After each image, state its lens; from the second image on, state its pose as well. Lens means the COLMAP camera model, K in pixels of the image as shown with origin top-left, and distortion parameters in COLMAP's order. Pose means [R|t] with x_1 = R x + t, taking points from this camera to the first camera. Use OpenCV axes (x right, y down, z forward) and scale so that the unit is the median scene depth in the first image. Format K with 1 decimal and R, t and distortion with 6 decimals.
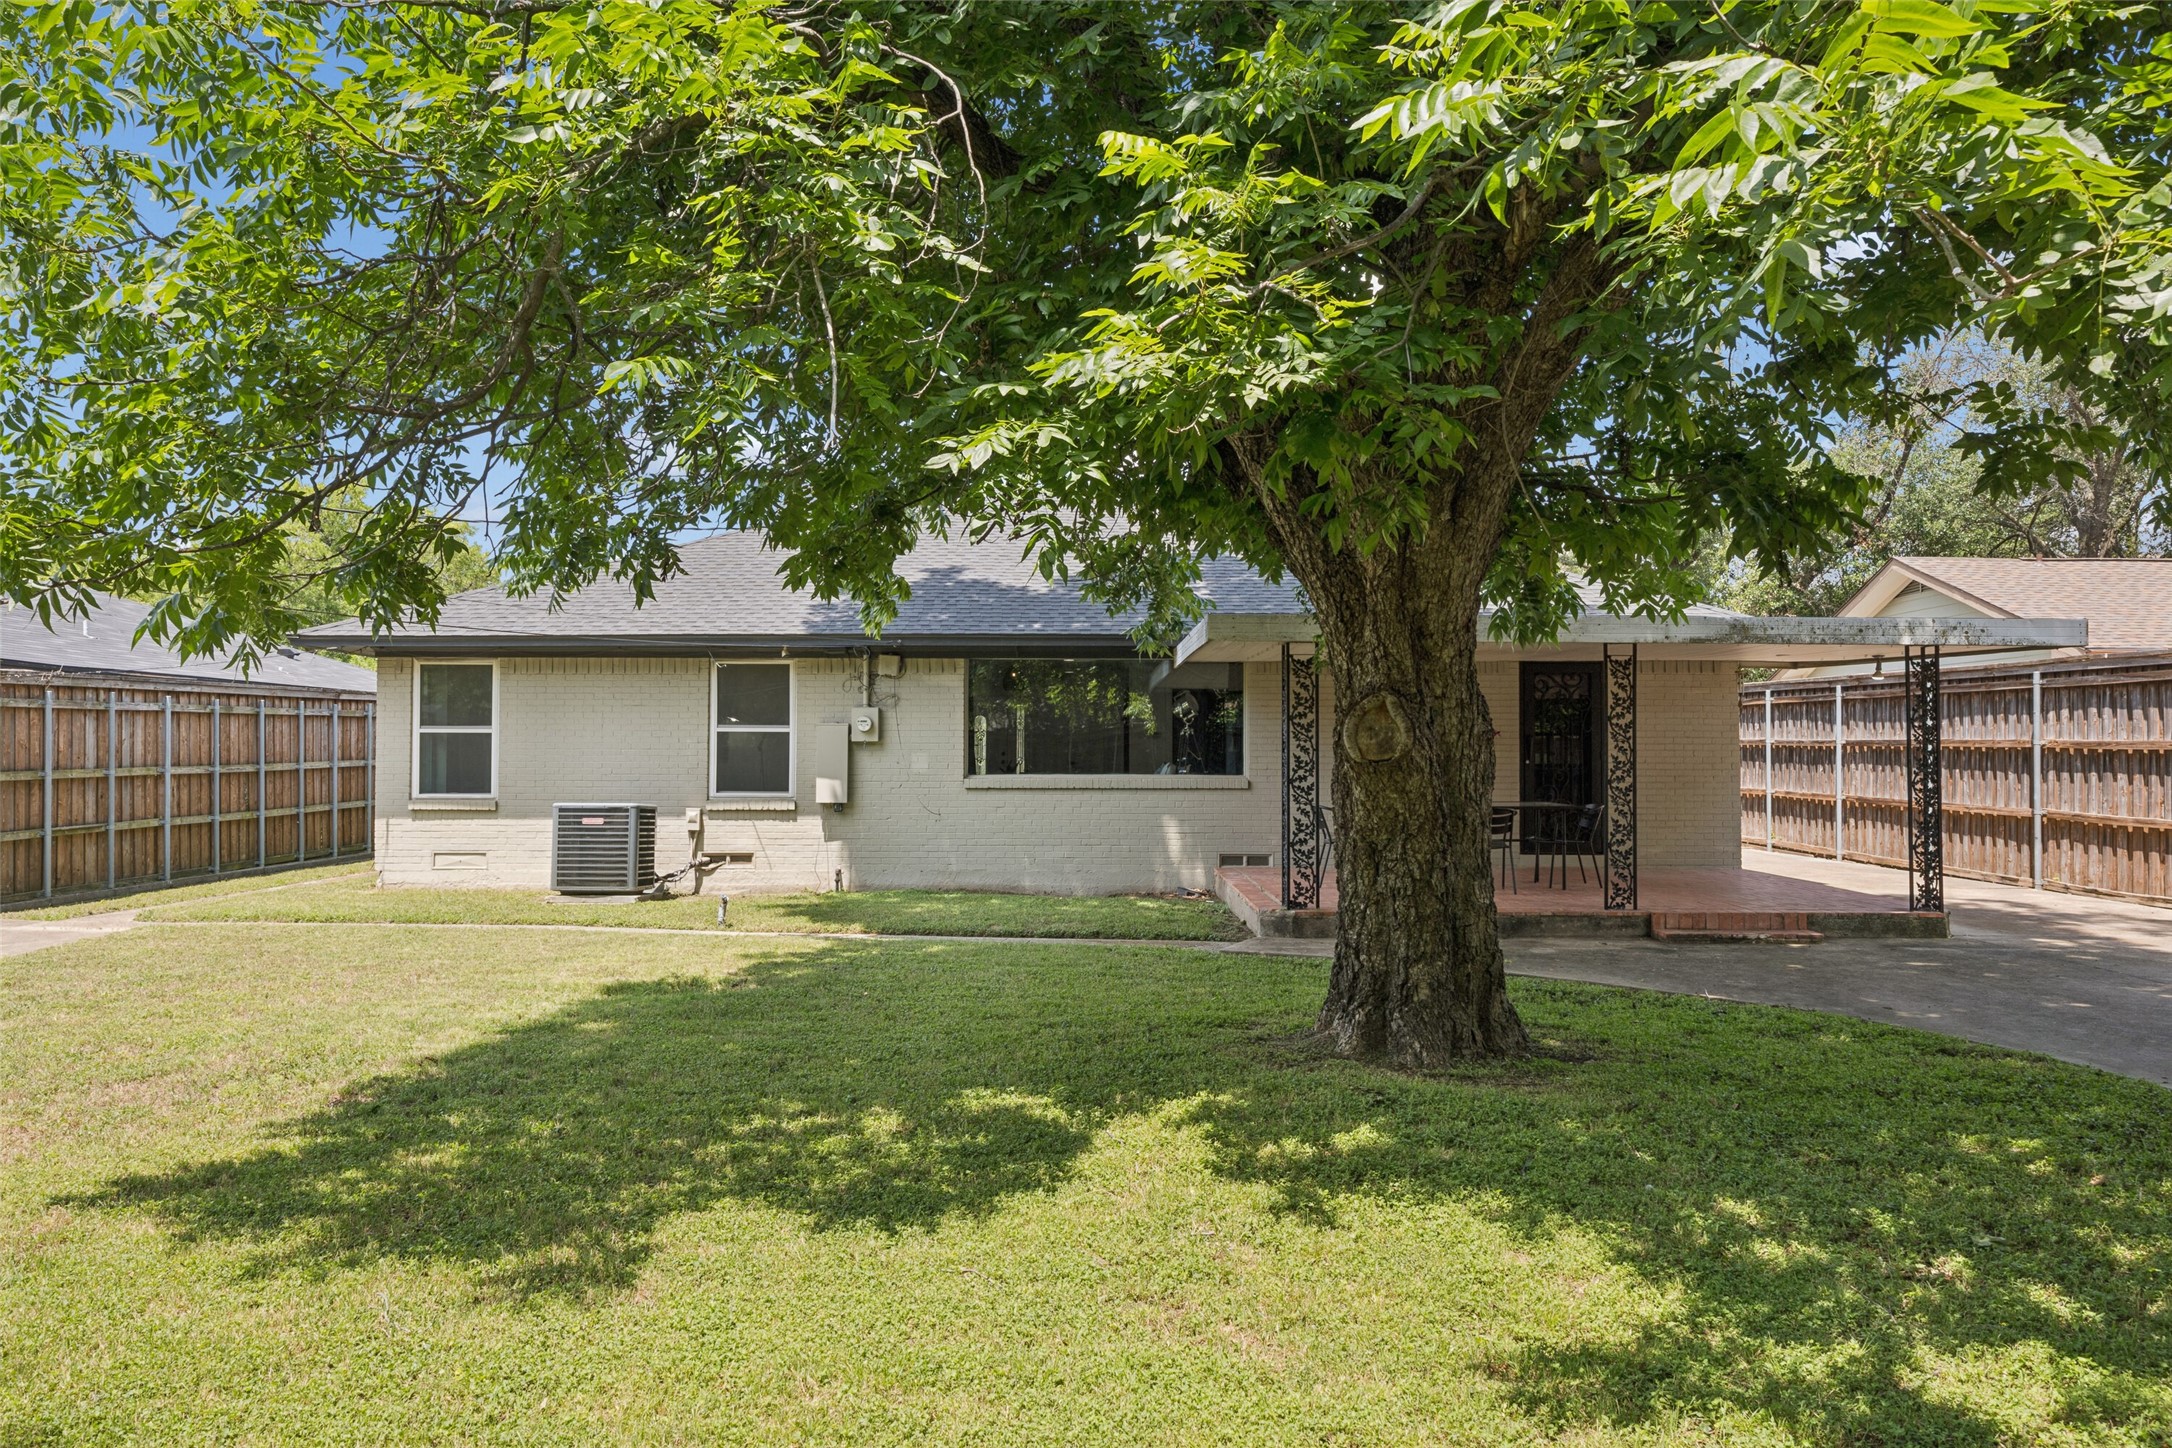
lens RADIAL K [[1552.2, 0, 1093.0], [0, 1552.2, 726.3], [0, 0, 1]] dist [-0.012707, -0.001518]
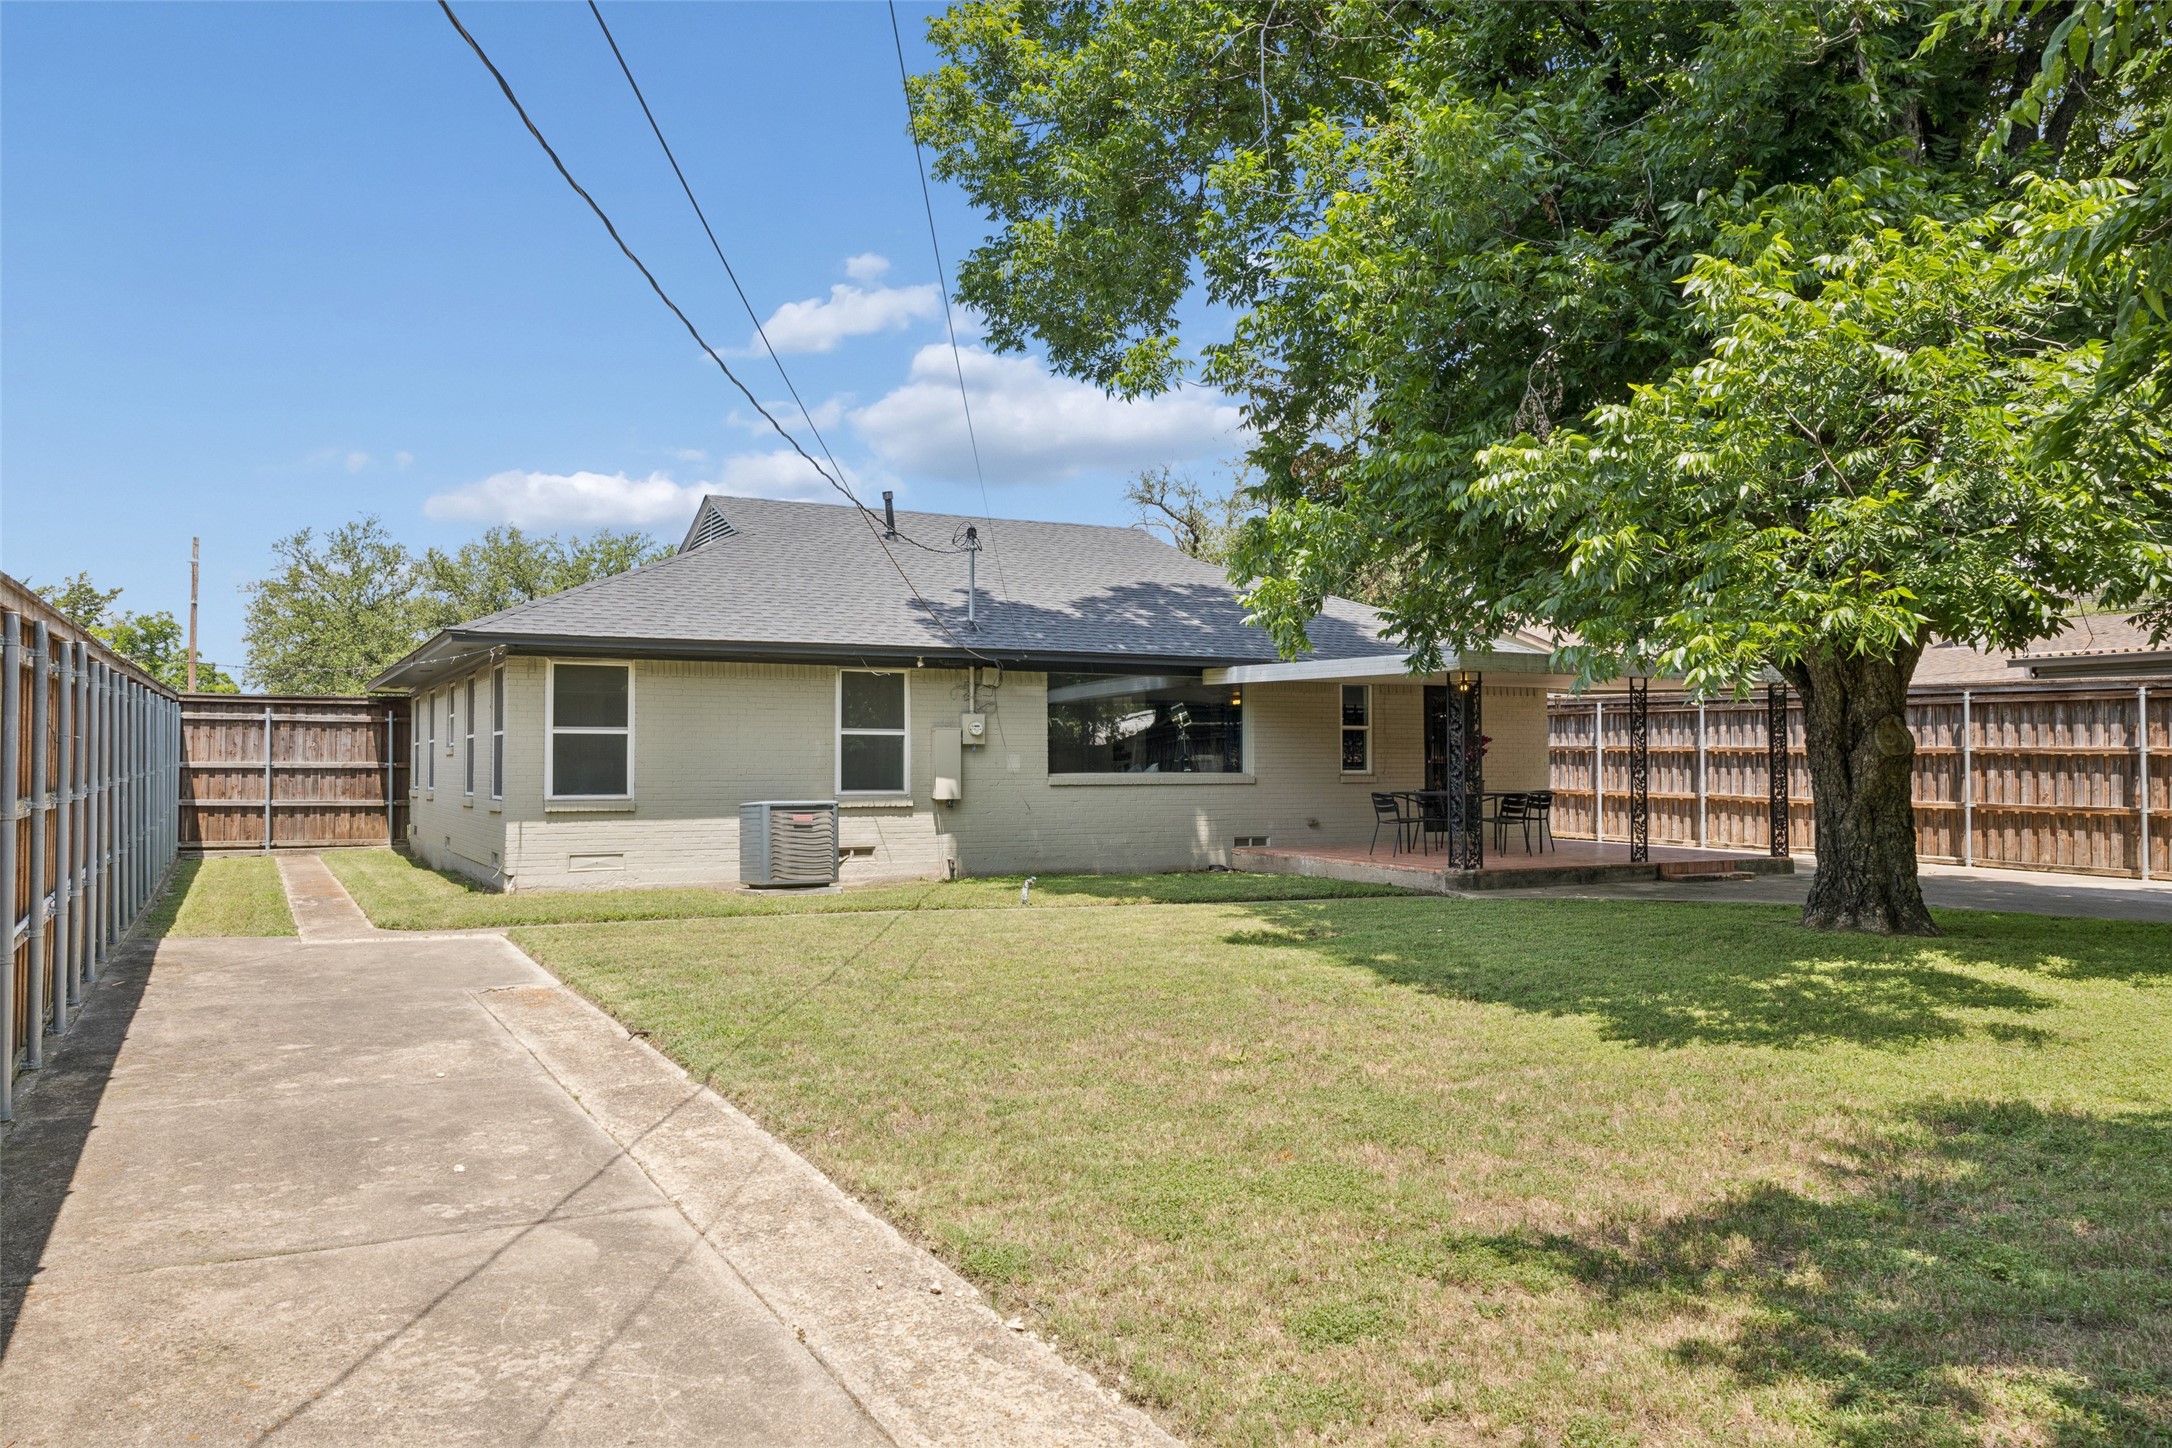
lens RADIAL K [[1552.2, 0, 1082.8], [0, 1552.2, 735.8], [0, 0, 1]] dist [-0.012707, -0.001518]
pose [[0.883089, 0.006616, 0.469159, -0.599508], [-0.007652, 0.999971, 0.000302, 0.002957], [-0.469143, -0.003857, 0.883114, -0.026183]]
